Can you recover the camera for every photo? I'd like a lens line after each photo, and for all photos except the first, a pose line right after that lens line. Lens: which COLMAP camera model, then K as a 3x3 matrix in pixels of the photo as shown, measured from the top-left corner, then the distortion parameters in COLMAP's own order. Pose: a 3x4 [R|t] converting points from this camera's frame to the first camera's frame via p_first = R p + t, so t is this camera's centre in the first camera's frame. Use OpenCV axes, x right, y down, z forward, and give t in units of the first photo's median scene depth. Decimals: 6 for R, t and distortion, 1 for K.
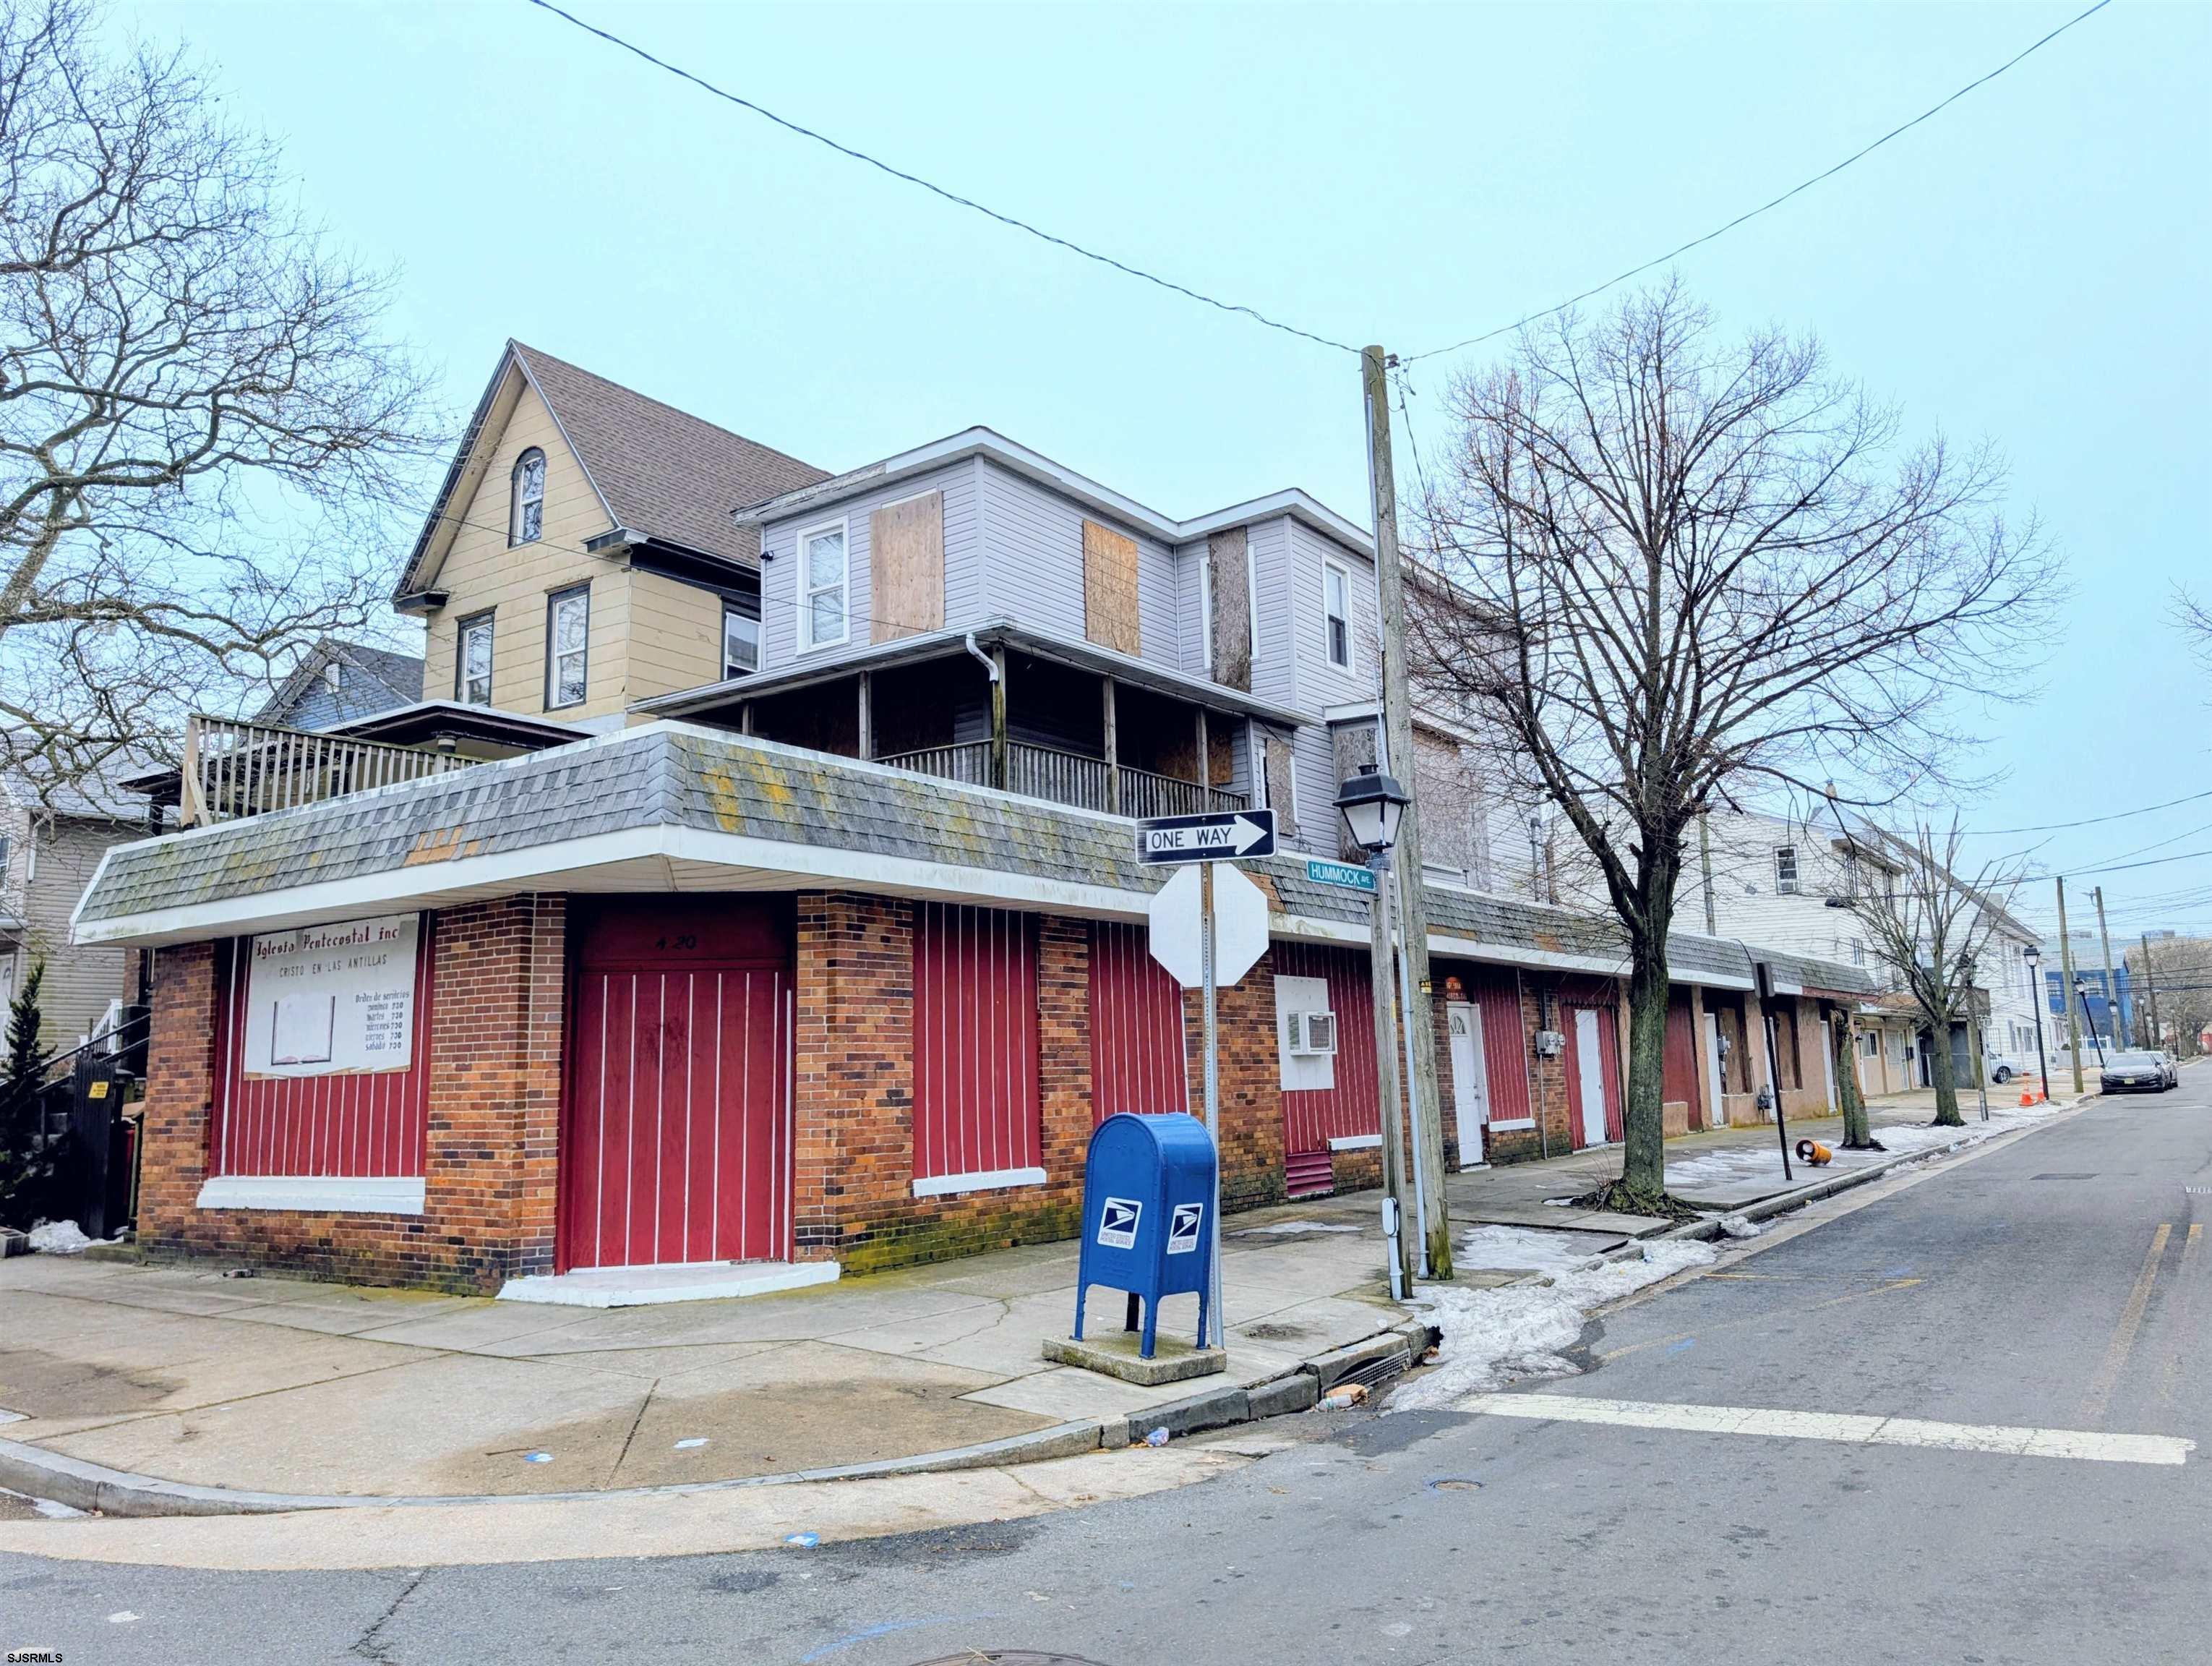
lens RADIAL K [[1573.2, 0, 1106.0], [0, 1573.2, 833.0], [0, 0, 1]] dist [0.007440, 0.000601]
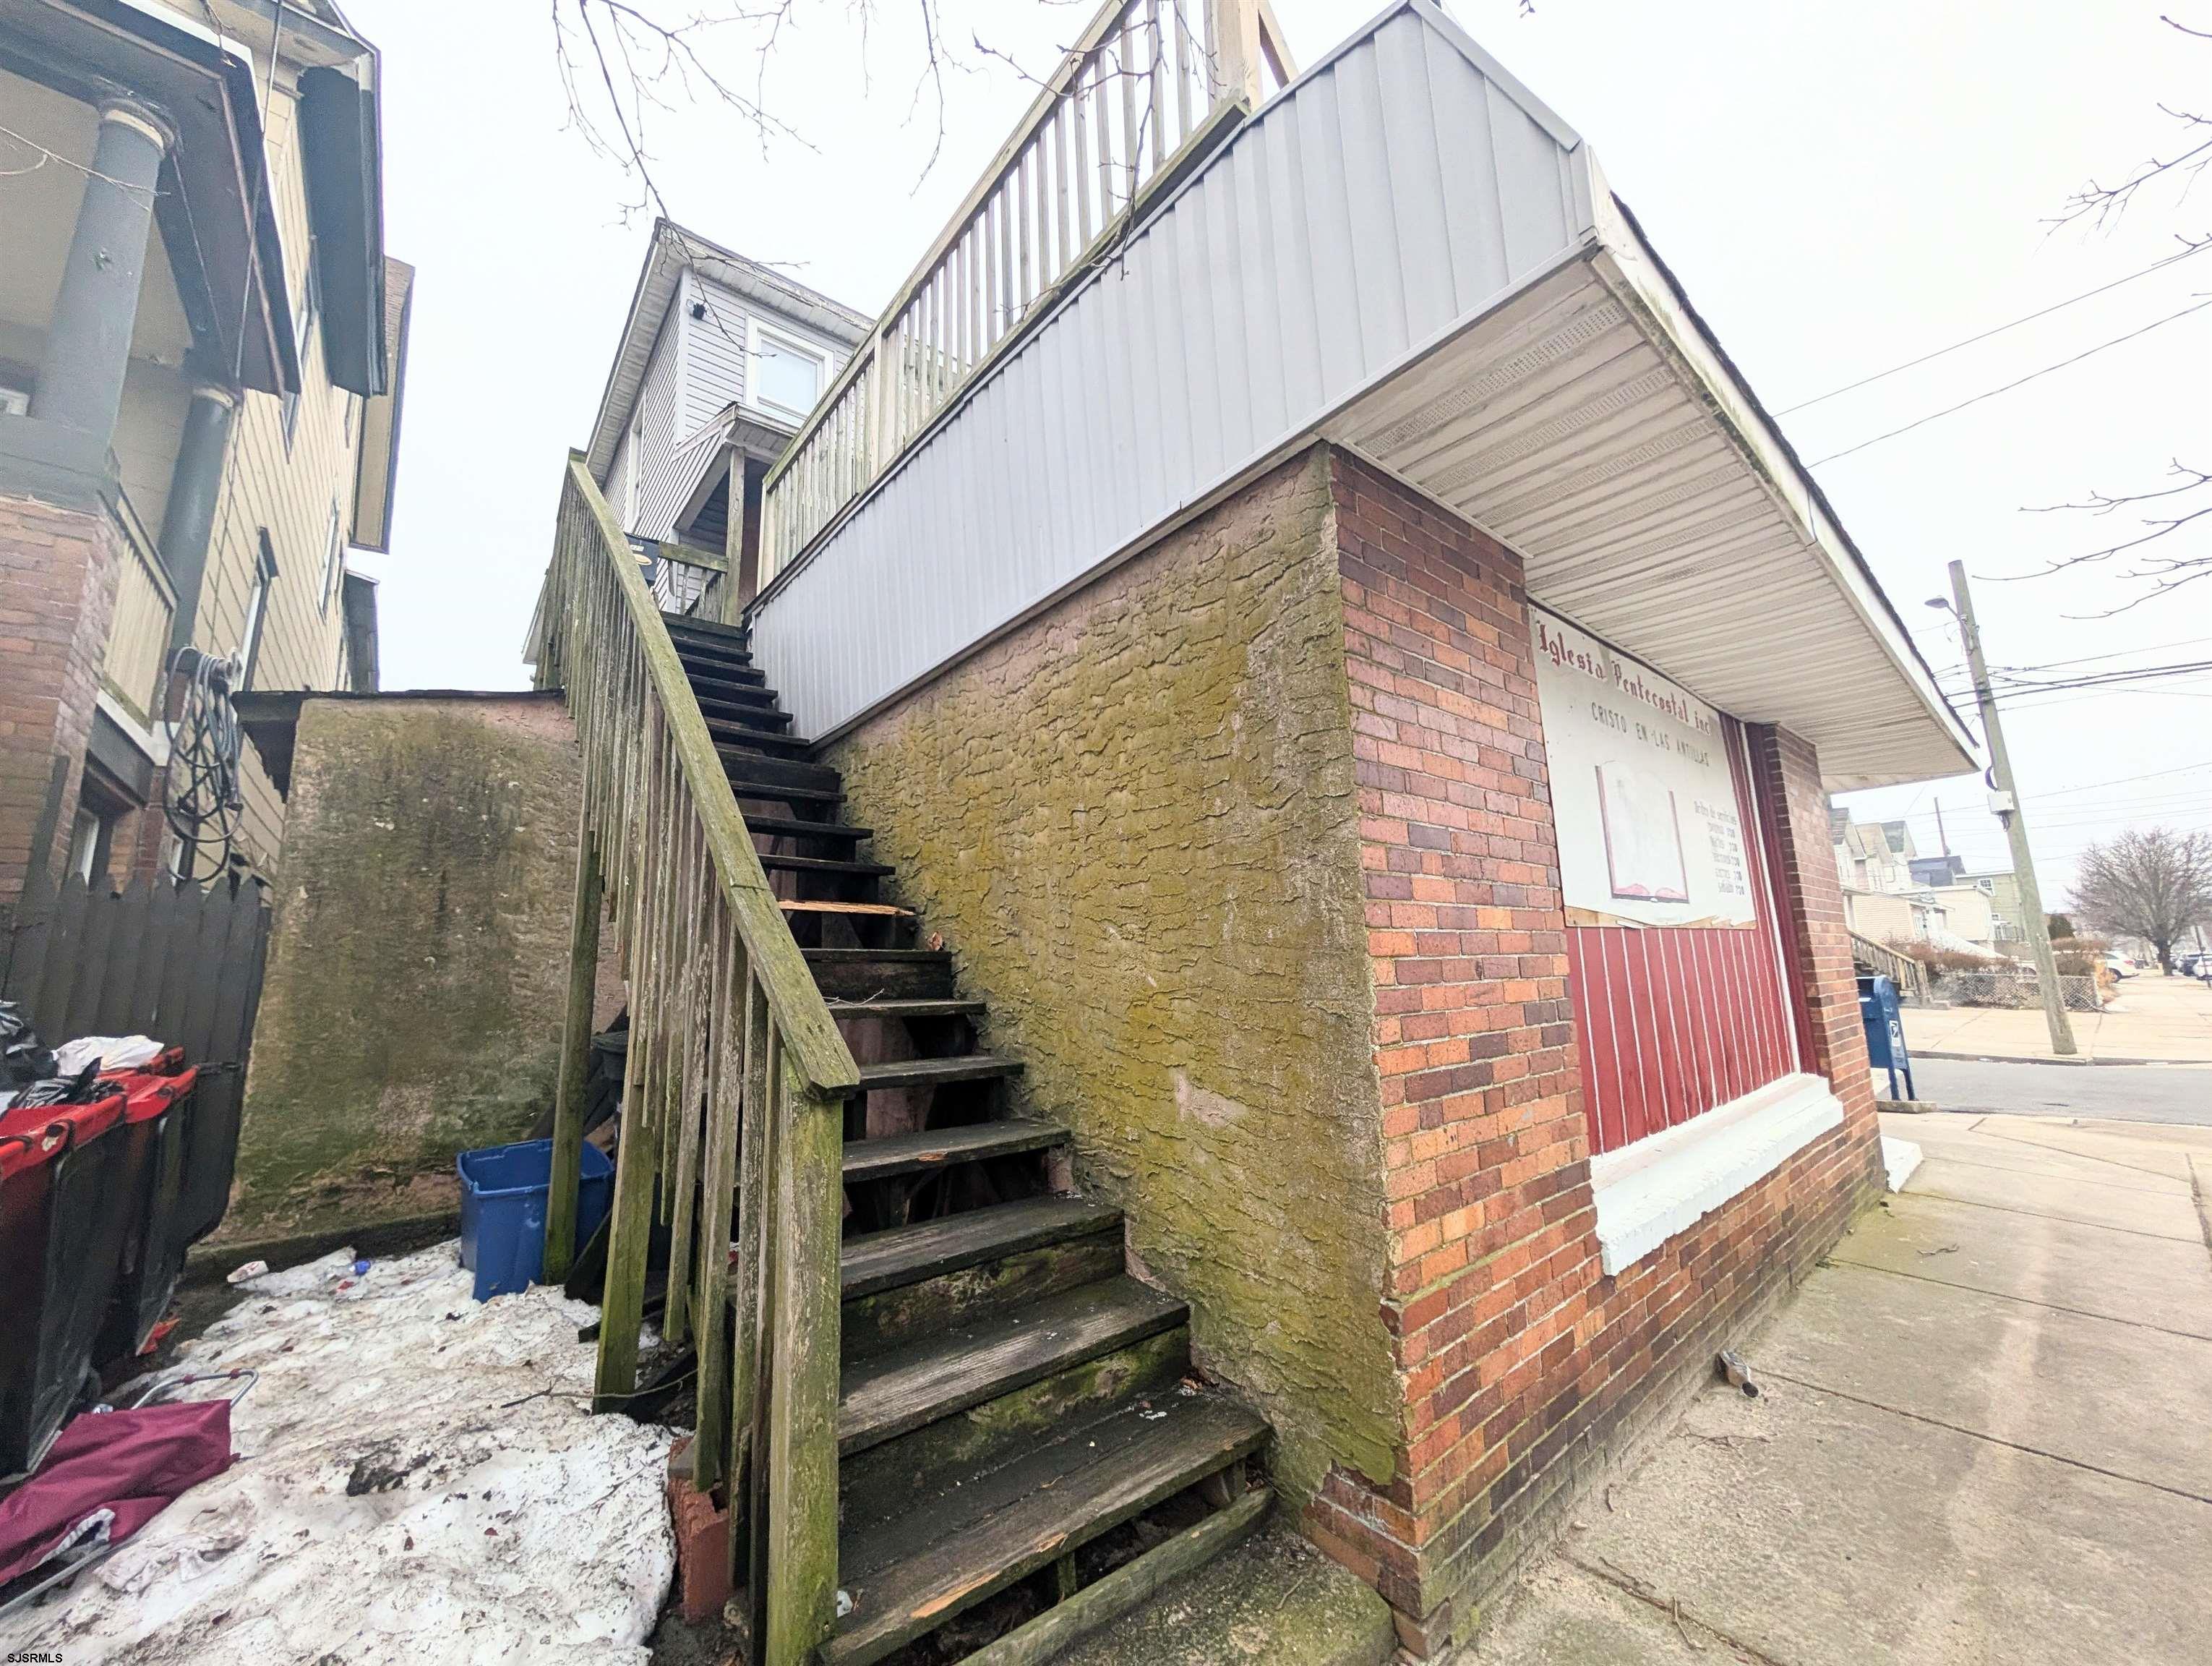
lens RADIAL K [[831.1, 0, 1106.0], [0, 831.1, 833.0], [0, 0, 1]] dist [0.000852, 0.000062]
pose [[0.254771, 0.170271, 0.951893, -0.861037], [-0.134600, 0.981037, -0.139458, 0.195559], [-0.957588, -0.092595, 0.272858, 1.149235]]
